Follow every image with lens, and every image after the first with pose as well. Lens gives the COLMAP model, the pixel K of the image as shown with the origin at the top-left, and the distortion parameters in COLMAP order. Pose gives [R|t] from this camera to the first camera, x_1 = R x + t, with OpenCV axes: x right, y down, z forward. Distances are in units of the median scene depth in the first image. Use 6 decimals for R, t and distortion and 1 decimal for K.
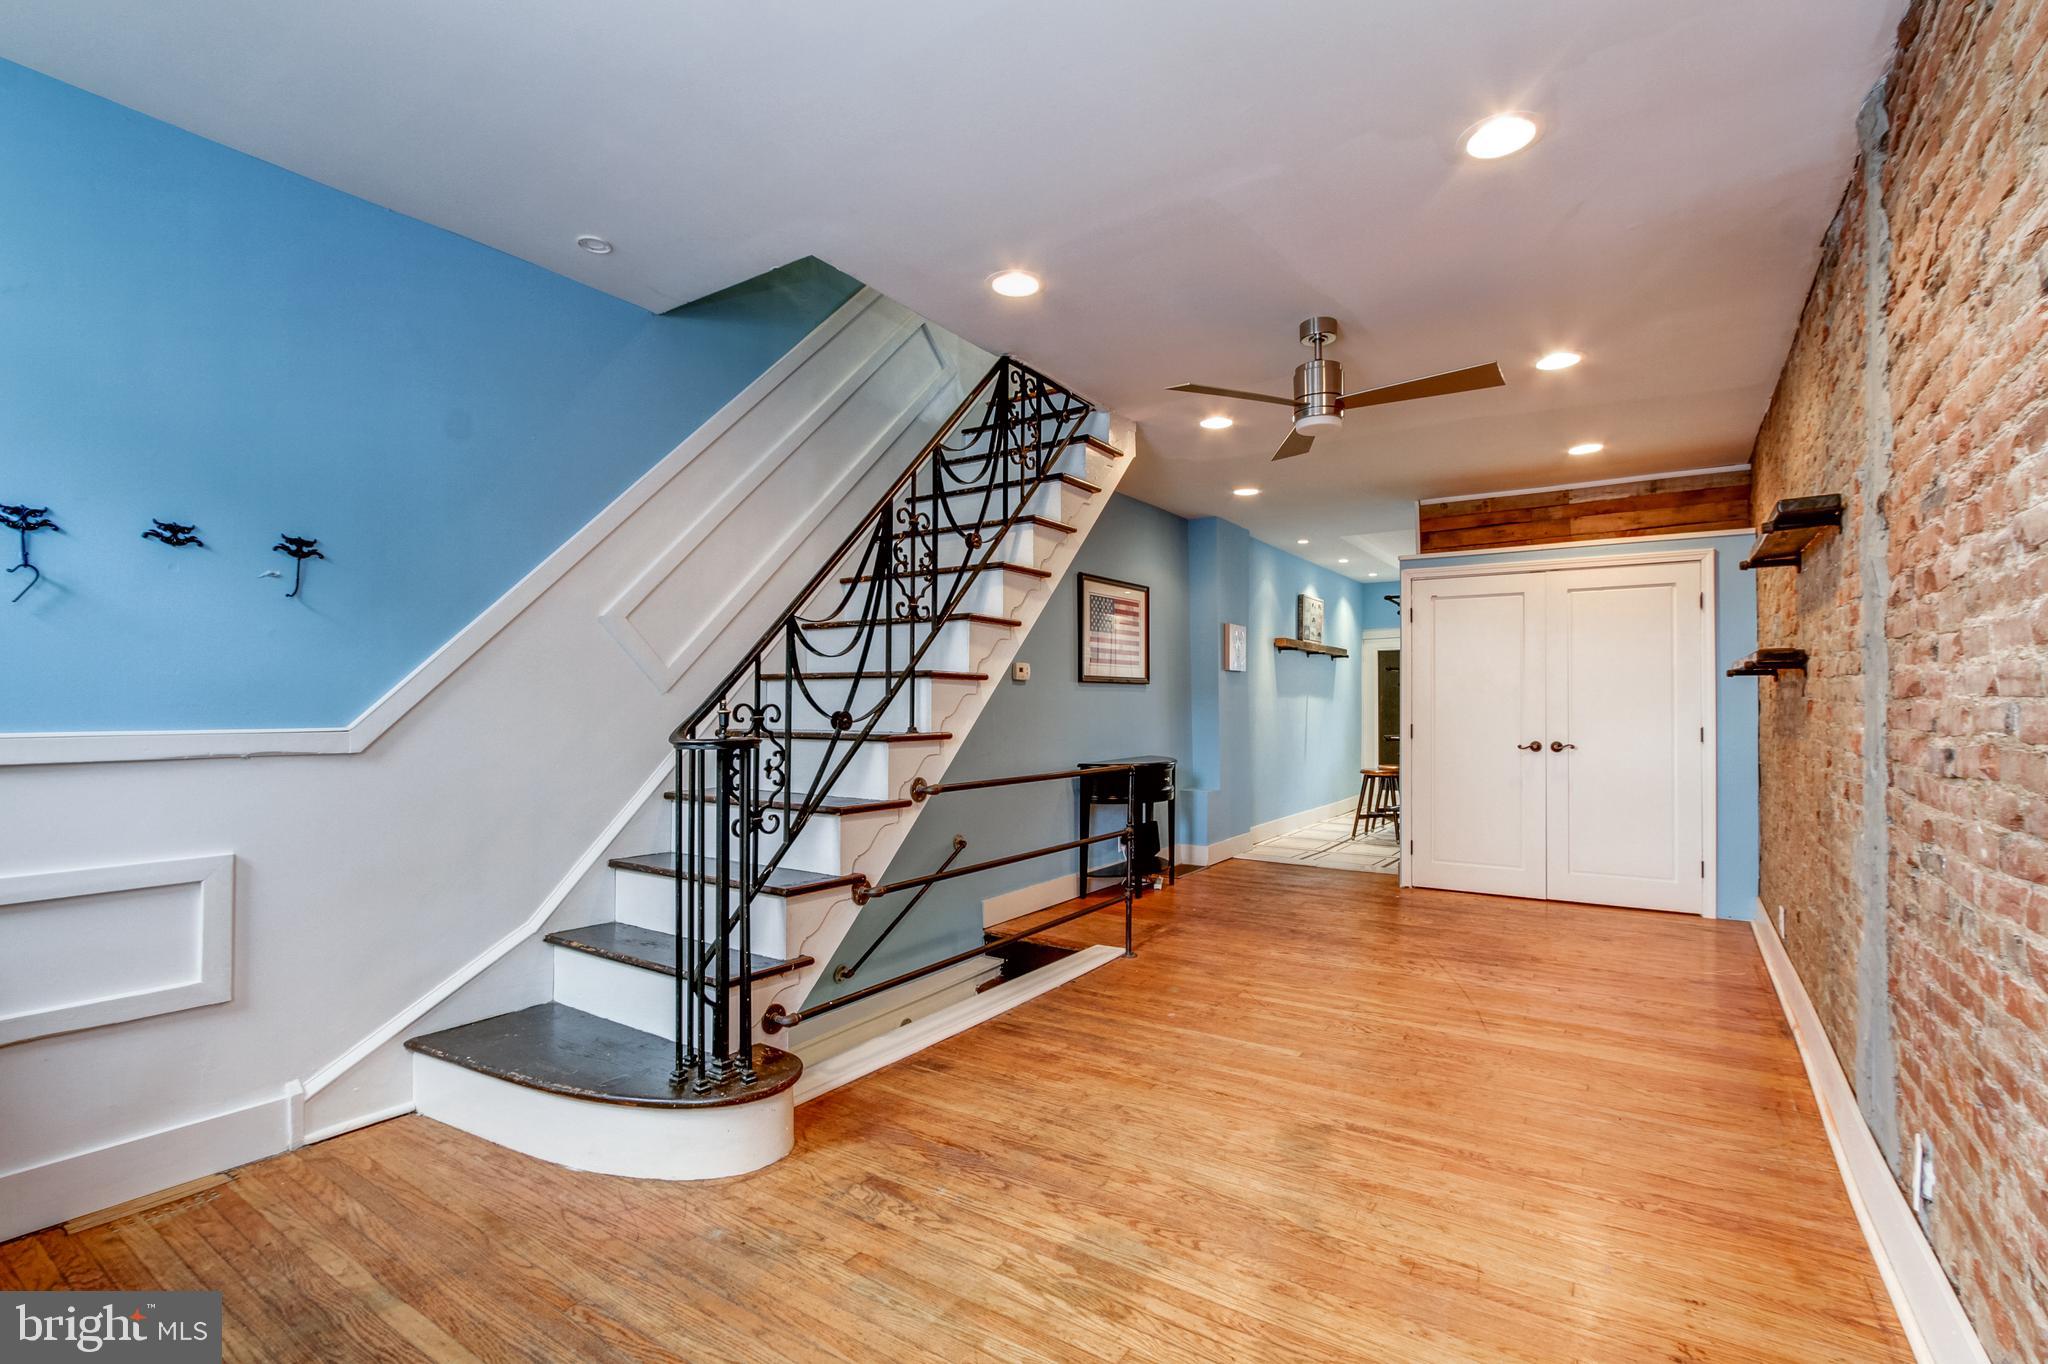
lens RADIAL K [[951.8, 0, 1042.0], [0, 951.8, 692.5], [0, 0, 1]] dist [-0.009686, 0.002993]
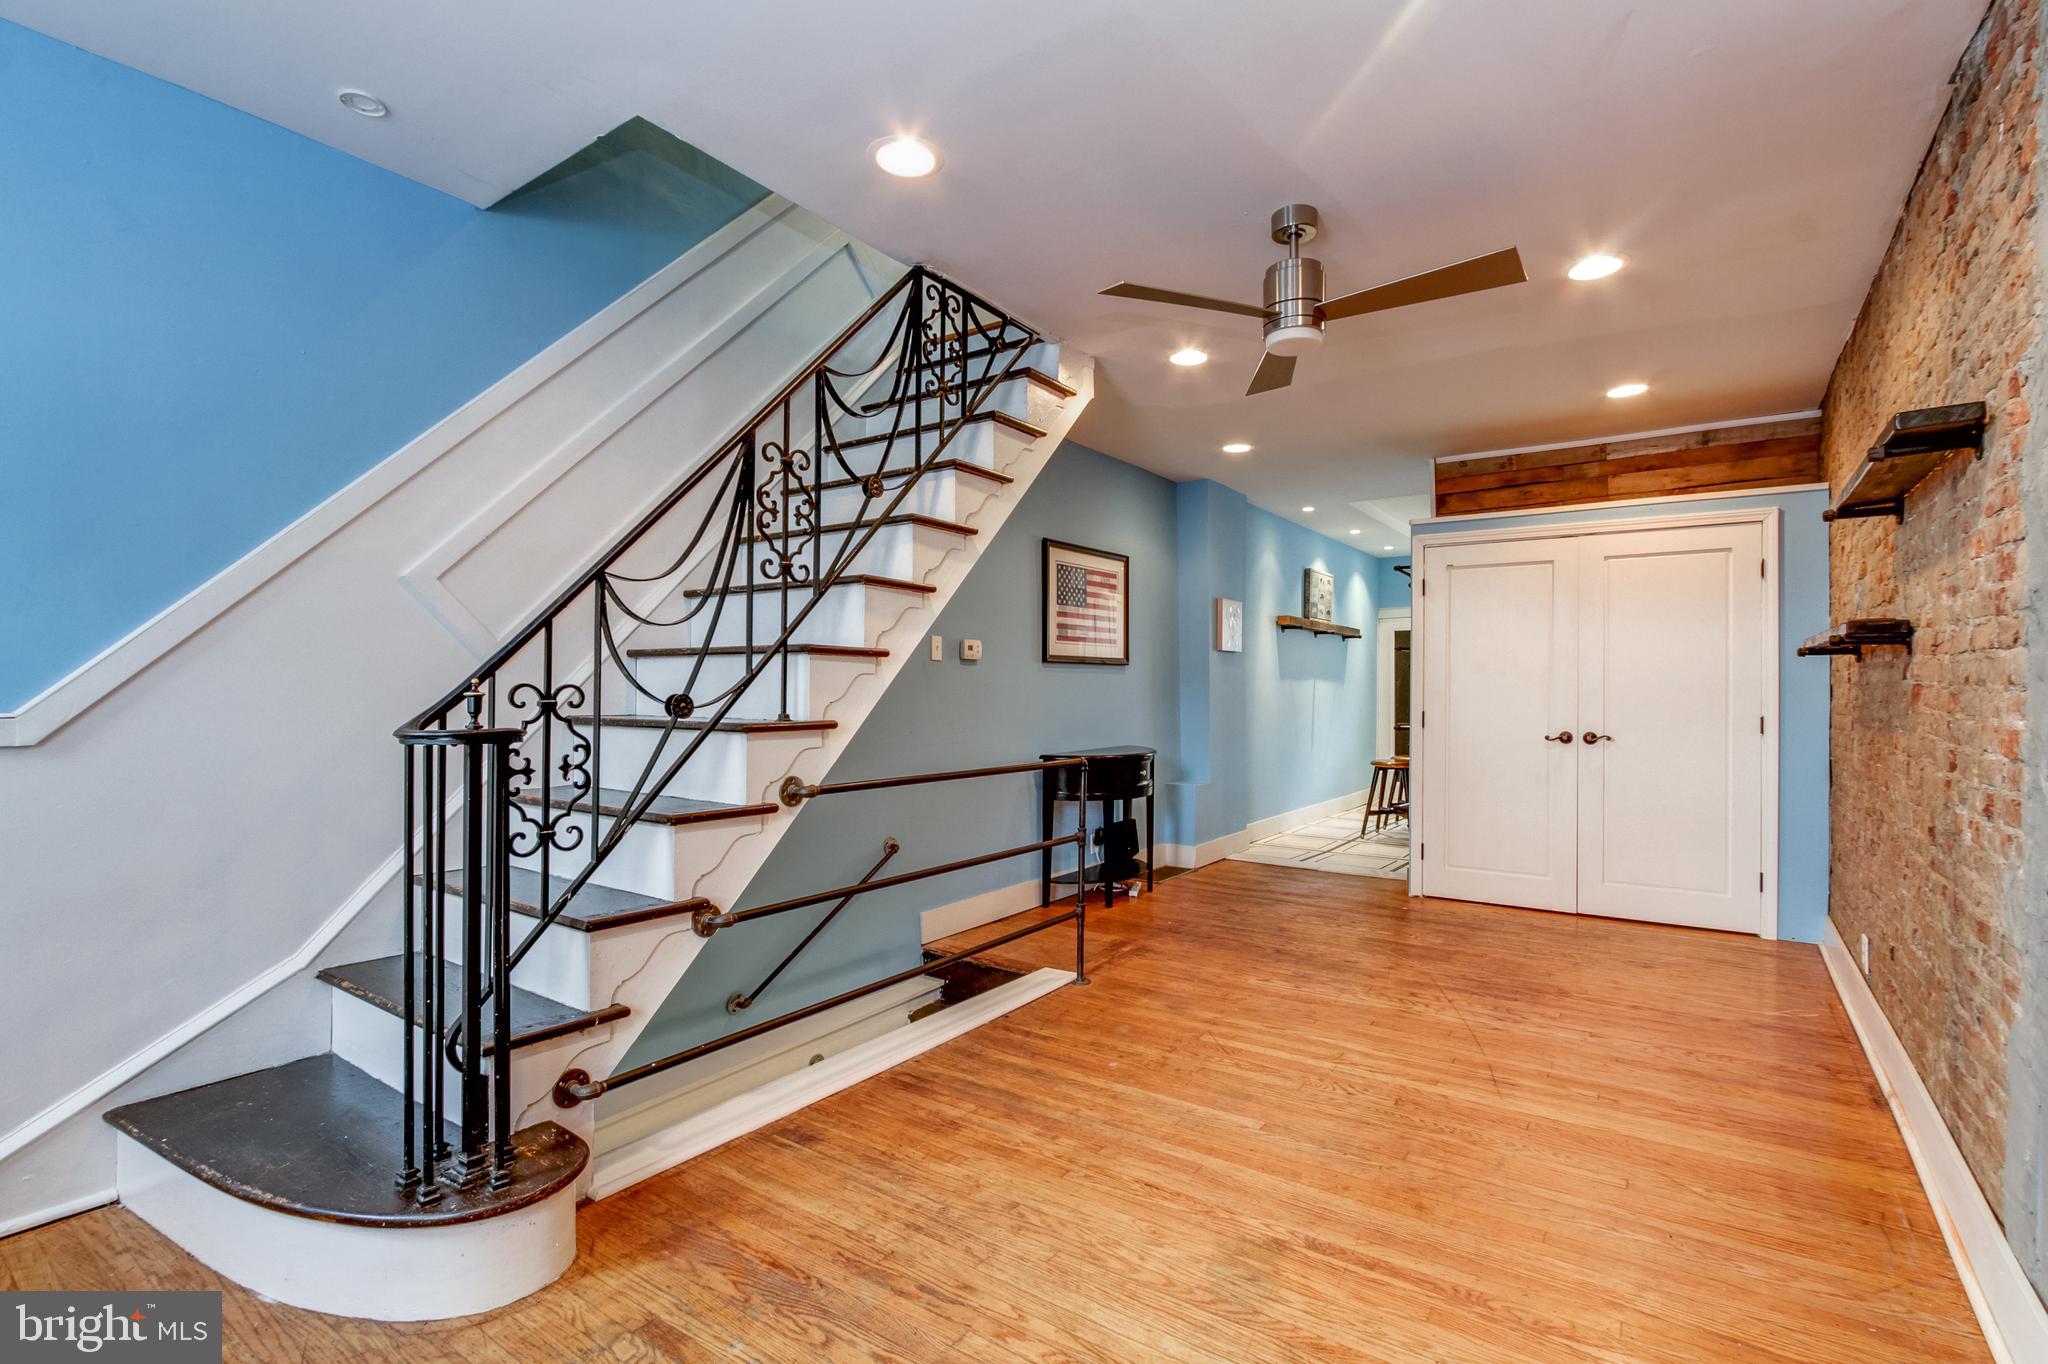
lens RADIAL K [[951.8, 0, 1042.7], [0, 951.8, 688.3], [0, 0, 1]] dist [-0.009686, 0.002993]
pose [[0.999683, 0.002387, -0.025078, 0.099554], [-0.002069, 0.999917, 0.012713, 0.002997], [0.025107, -0.012657, 0.999605, 0.187365]]
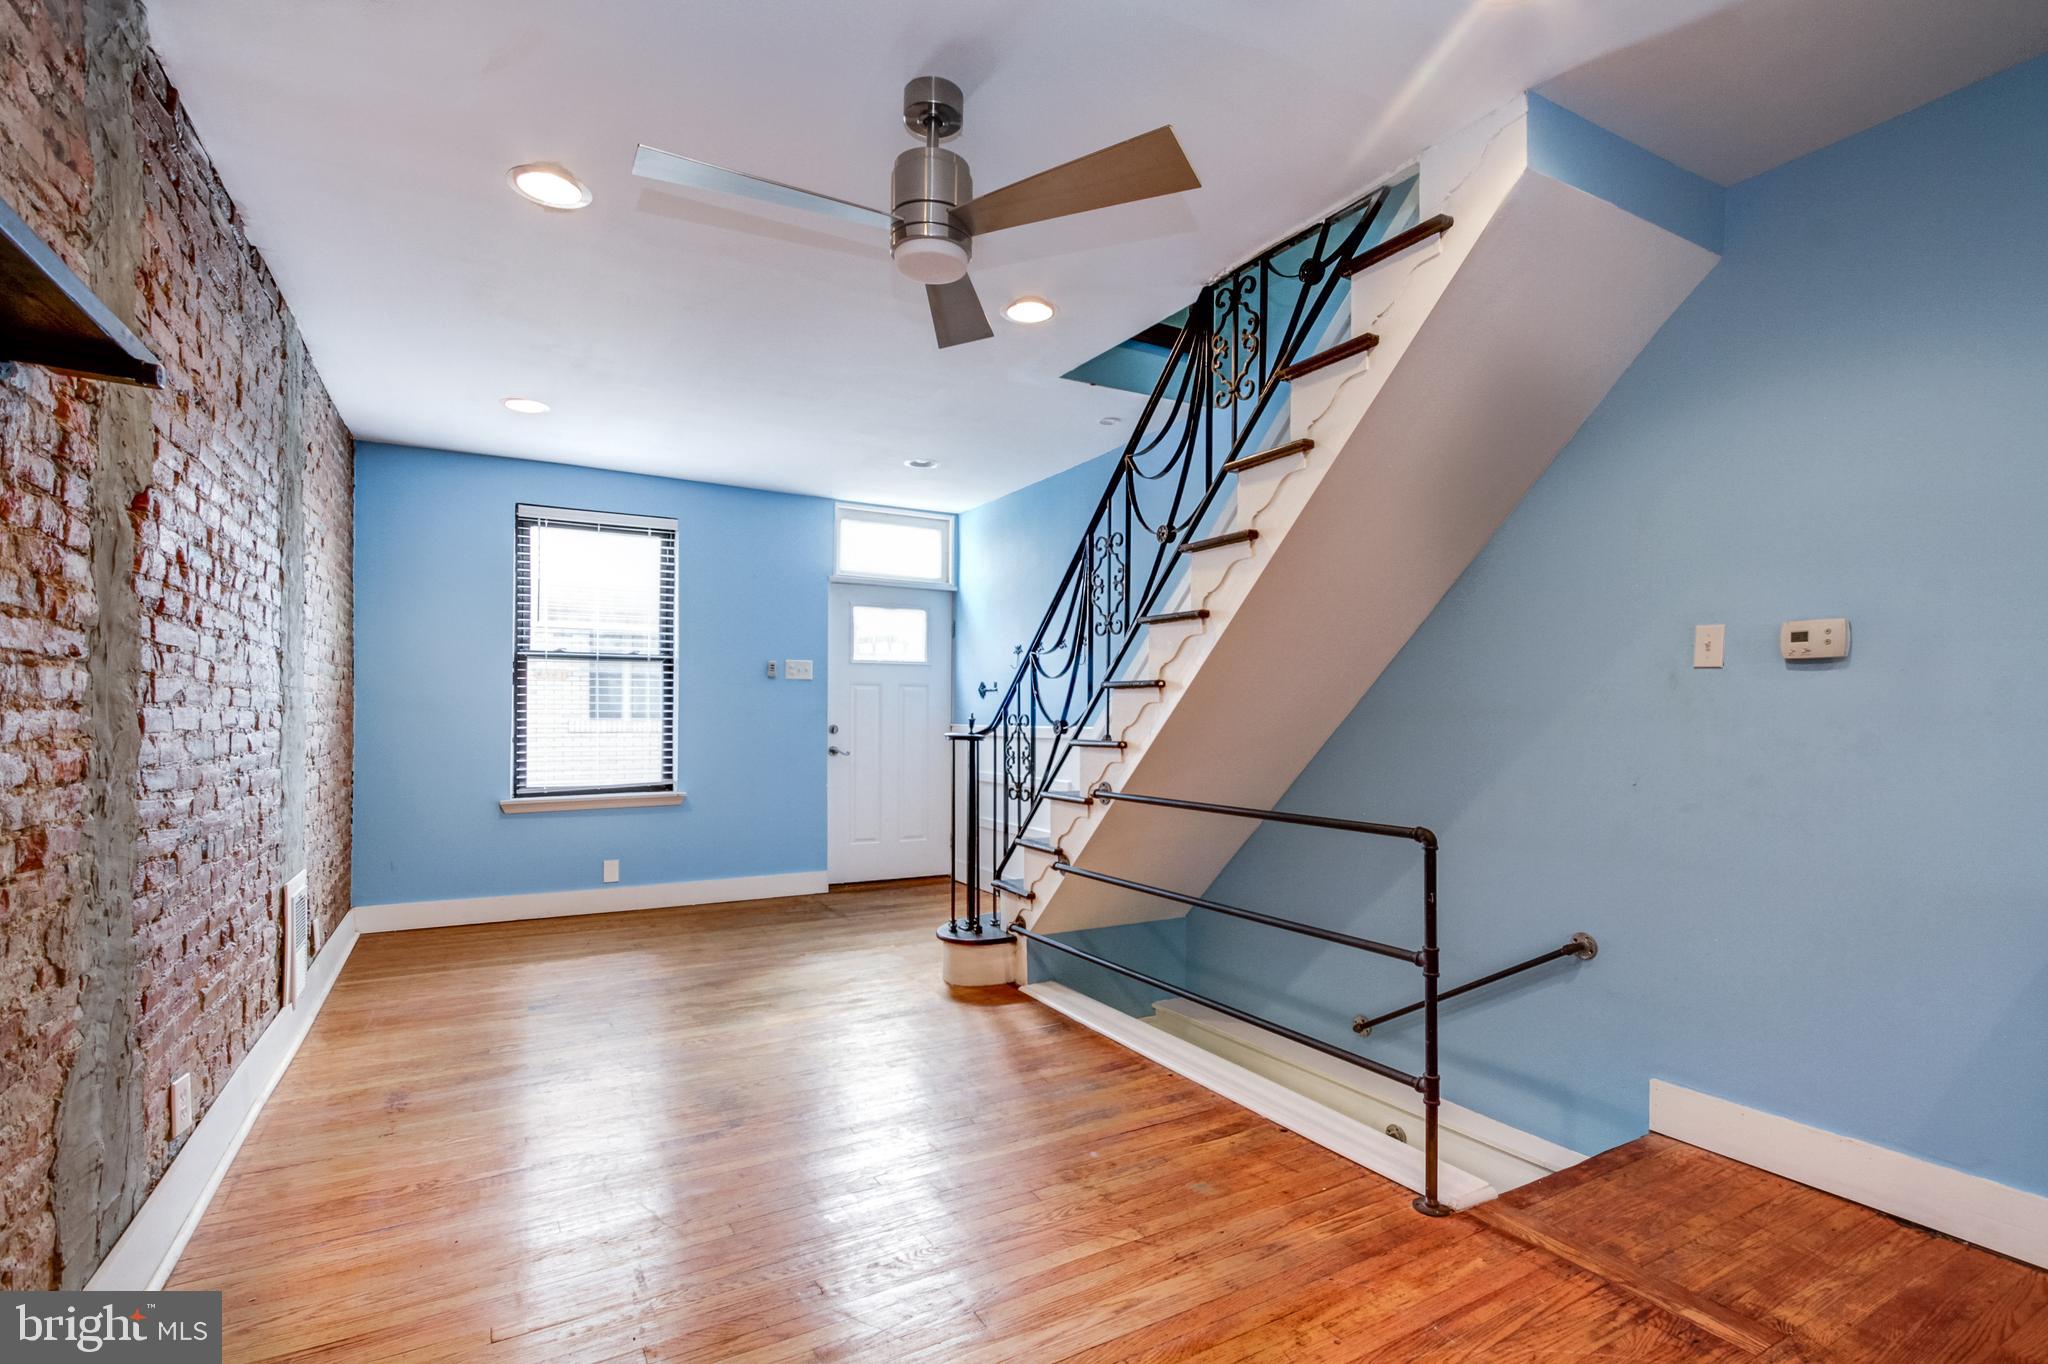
lens RADIAL K [[951.8, 0, 1076.3], [0, 951.8, 702.9], [0, 0, 1]] dist [-0.009686, 0.002993]
pose [[-0.409002, -0.009913, -0.912479, 0.825890], [0.012480, 0.999787, -0.016456, 0.016422], [0.912448, -0.018118, -0.408791, 1.345458]]
